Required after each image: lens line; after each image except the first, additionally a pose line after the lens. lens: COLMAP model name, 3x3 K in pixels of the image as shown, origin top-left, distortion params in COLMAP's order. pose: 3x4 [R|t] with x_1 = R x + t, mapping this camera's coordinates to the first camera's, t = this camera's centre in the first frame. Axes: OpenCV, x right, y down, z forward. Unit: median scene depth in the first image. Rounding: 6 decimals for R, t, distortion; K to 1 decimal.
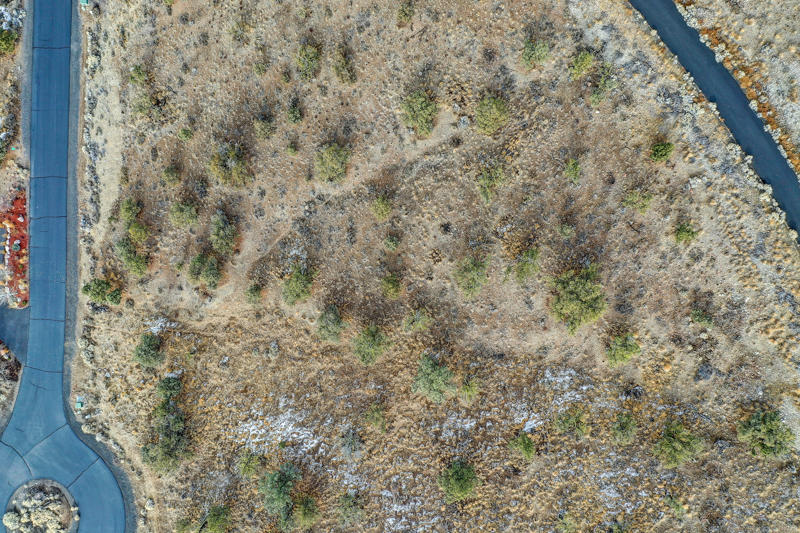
lens RADIAL K [[633.9, 0, 400.0], [0, 633.9, 266.5], [0, 0, 1]] dist [0.000341, -0.000548]
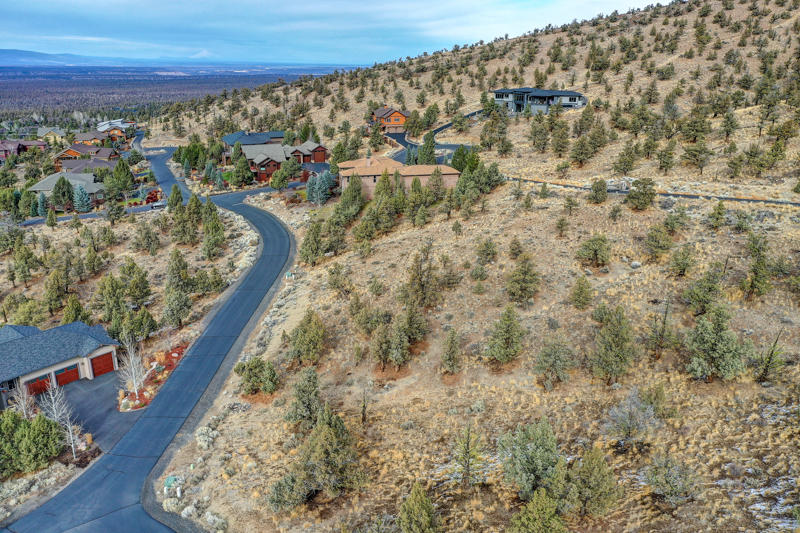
lens RADIAL K [[633.9, 0, 400.0], [0, 633.9, 266.5], [0, 0, 1]] dist [0.000341, -0.000548]
pose [[0.999993, 0.001161, -0.003559, -0.286118], [-0.003743, 0.291601, -0.956533, 0.778717], [-0.000073, 0.956539, 0.291603, 0.634402]]
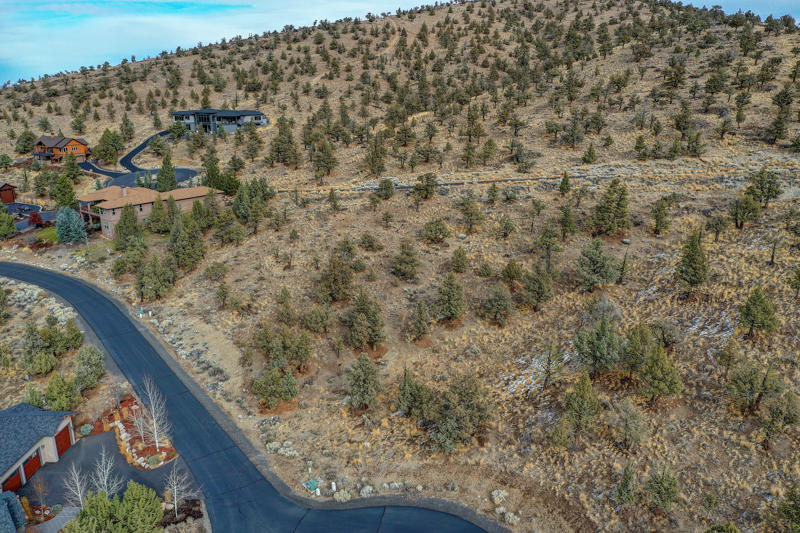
lens RADIAL K [[633.9, 0, 400.0], [0, 633.9, 266.5], [0, 0, 1]] dist [0.000341, -0.000548]
pose [[0.793374, -0.178265, 0.582047, -0.802723], [0.608424, 0.201711, -0.767550, 0.750453], [0.019422, 0.963086, 0.268493, 0.629616]]
